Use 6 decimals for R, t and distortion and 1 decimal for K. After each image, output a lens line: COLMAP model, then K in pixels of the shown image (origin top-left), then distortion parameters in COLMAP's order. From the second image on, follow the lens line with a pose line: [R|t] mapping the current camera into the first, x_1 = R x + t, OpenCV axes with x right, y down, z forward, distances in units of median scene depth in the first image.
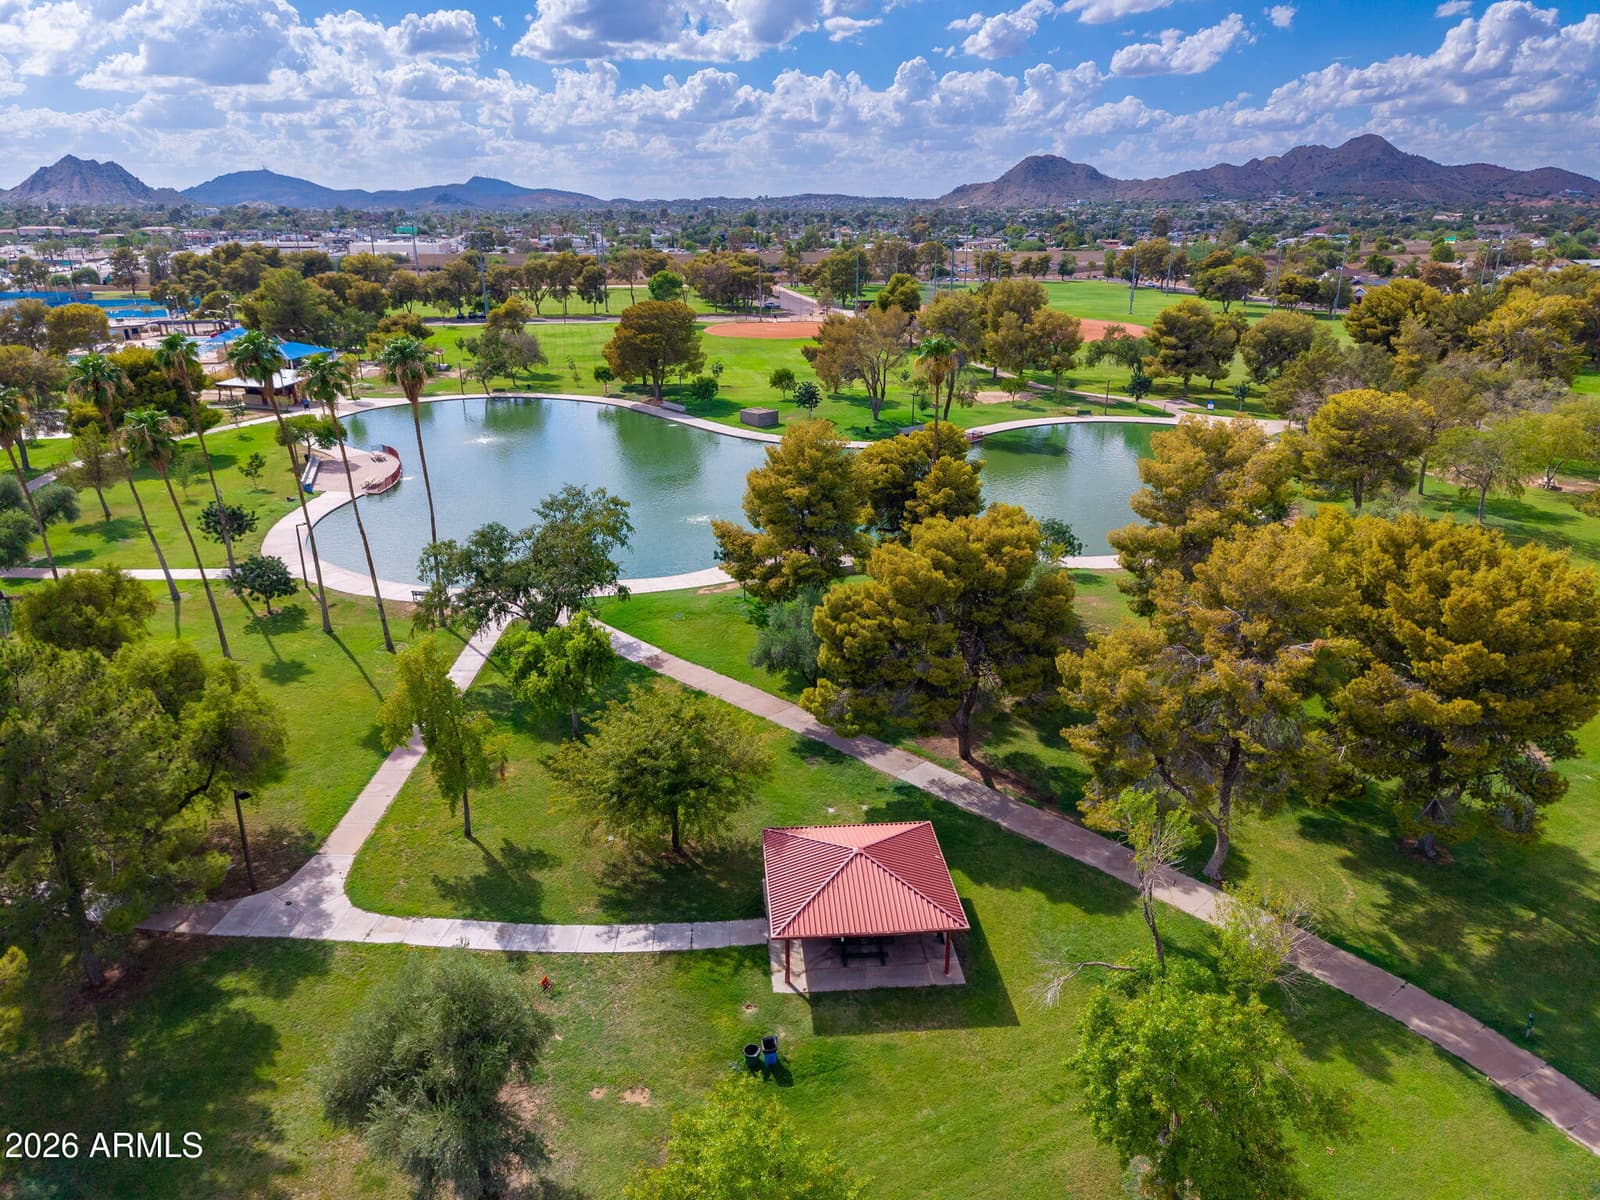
lens RADIAL K [[1141.4, 0, 800.0], [0, 1141.4, 600.0], [0, 0, 1]] dist [0.034154, -0.007136]
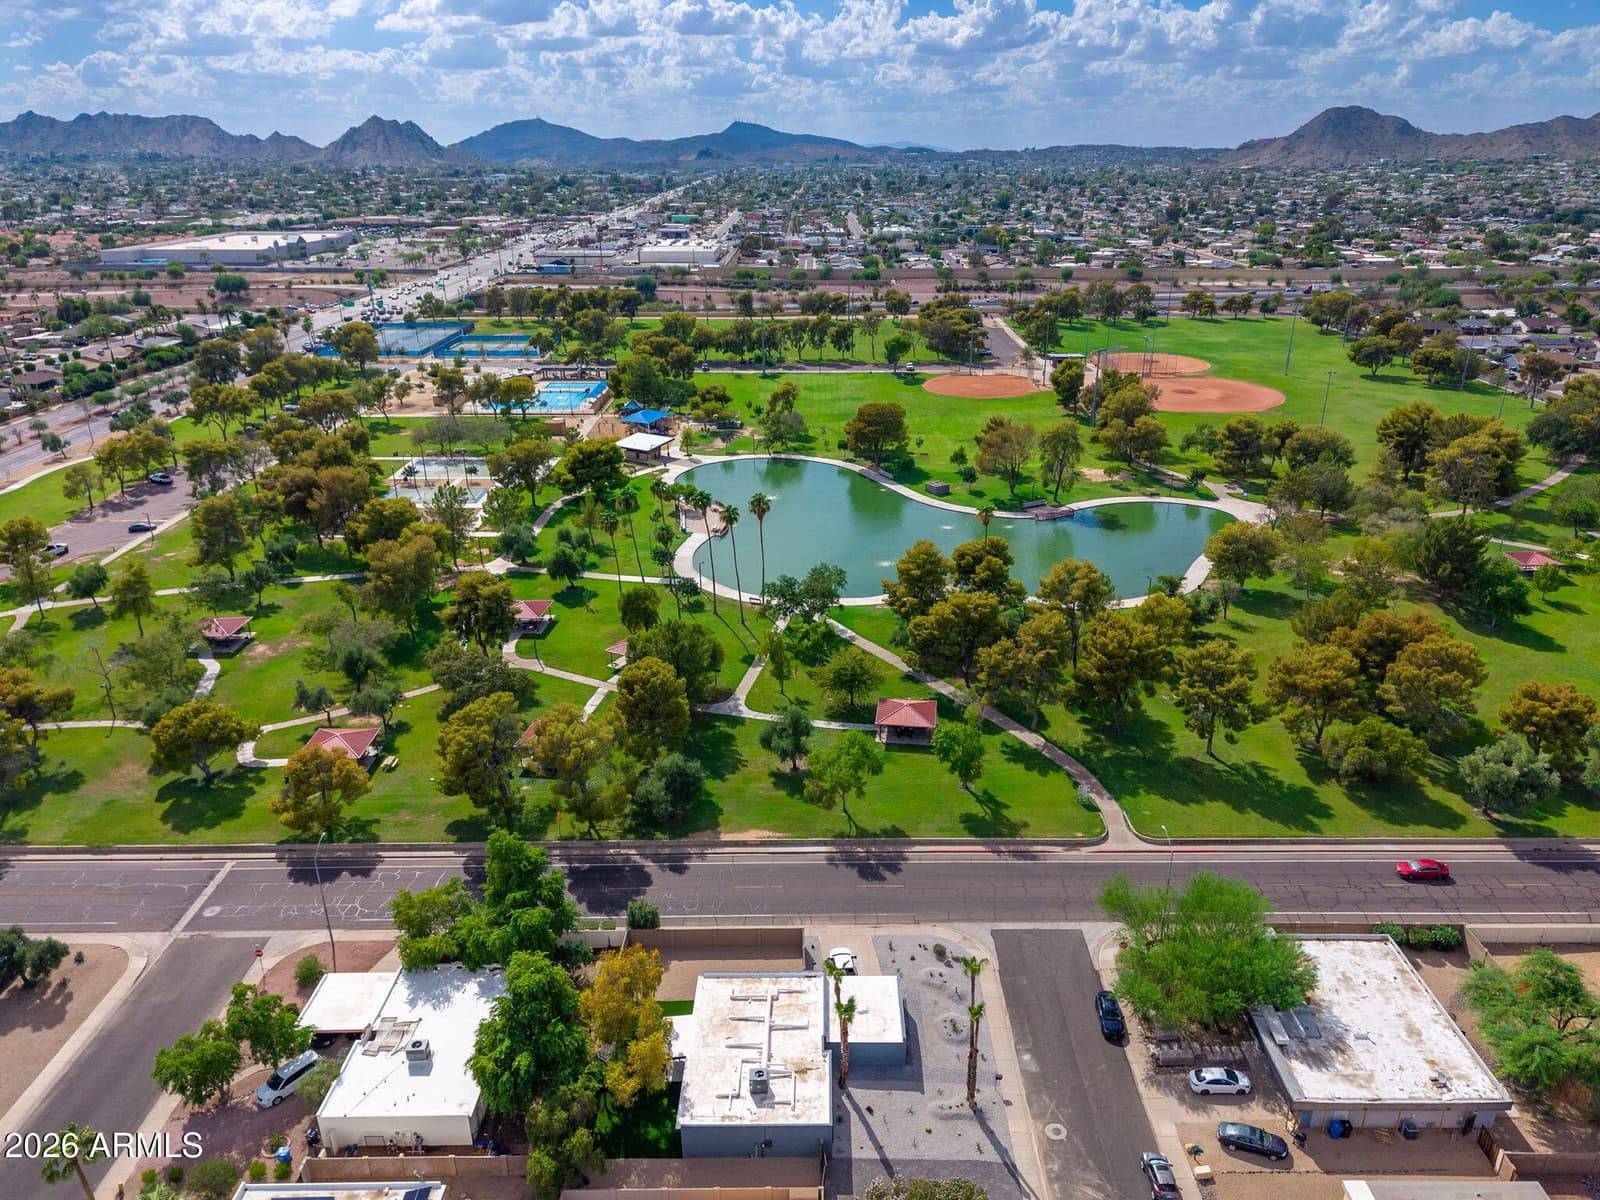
lens RADIAL K [[1181.2, 0, 800.0], [0, 1181.2, 600.0], [0, 0, 1]] dist [0.034283, -0.005878]
pose [[0.978019, 0.074076, -0.194913, 0.234116], [-0.068926, 0.997073, 0.033081, -0.097296], [0.196793, -0.018919, 0.980262, -1.399929]]
